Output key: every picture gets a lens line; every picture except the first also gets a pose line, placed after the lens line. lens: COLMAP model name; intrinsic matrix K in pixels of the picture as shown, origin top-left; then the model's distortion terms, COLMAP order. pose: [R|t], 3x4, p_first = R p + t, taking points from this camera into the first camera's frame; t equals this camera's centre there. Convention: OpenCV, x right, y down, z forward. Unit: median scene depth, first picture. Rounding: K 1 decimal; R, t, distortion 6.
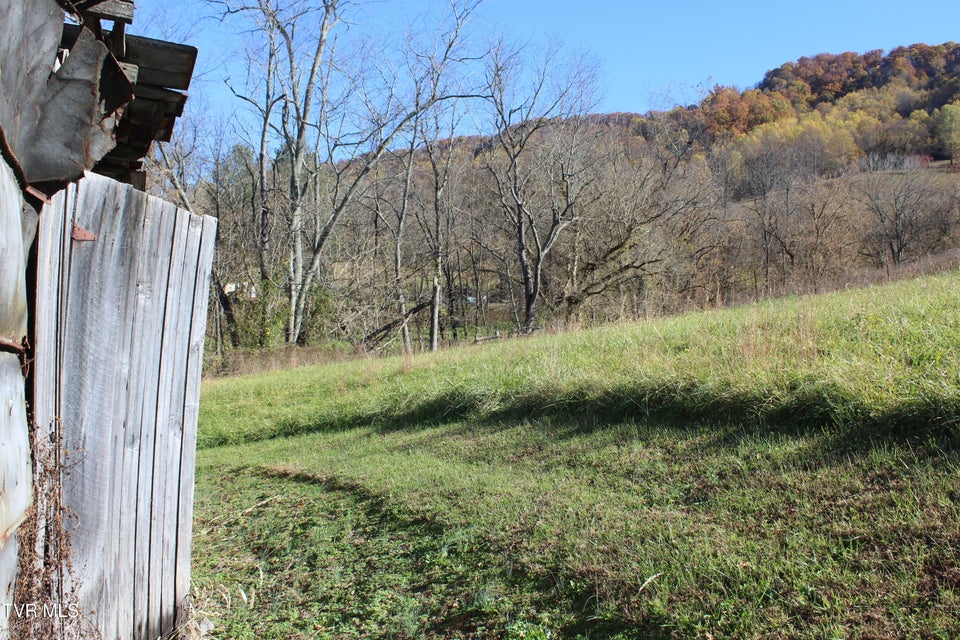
lens RADIAL K [[939.5, 0, 484.4], [0, 939.5, 318.0], [0, 0, 1]] dist [-0.146314, 0.162963]
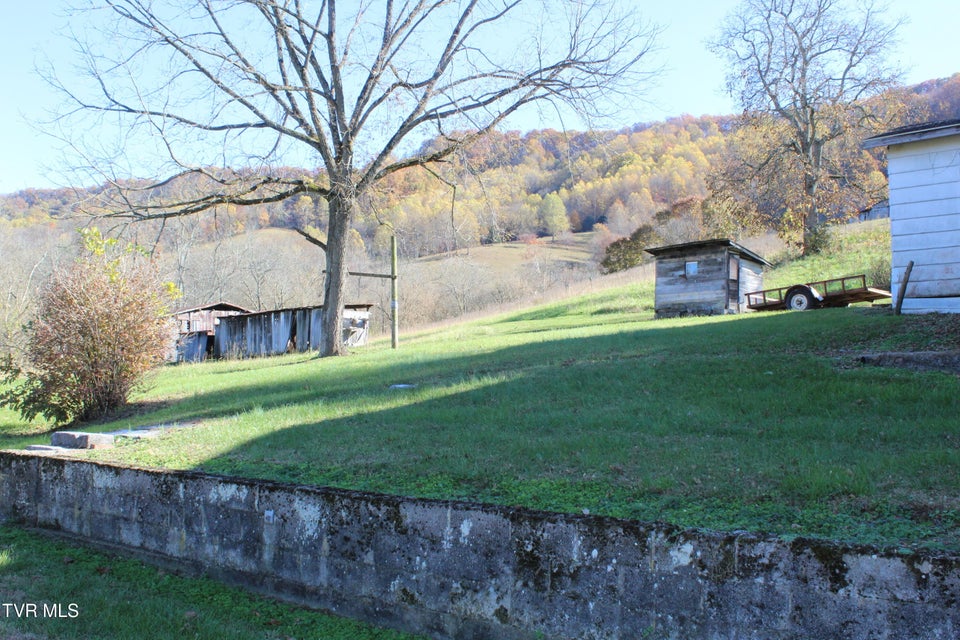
lens RADIAL K [[950.7, 0, 480.0], [0, 950.7, 320.0], [0, 0, 1]] dist [-0.095605, 0.012464]
pose [[0.939260, 0.021803, 0.342513, -0.021566], [-0.006308, 0.998908, -0.046289, 0.002566], [-0.343148, 0.041317, 0.938372, -0.117716]]
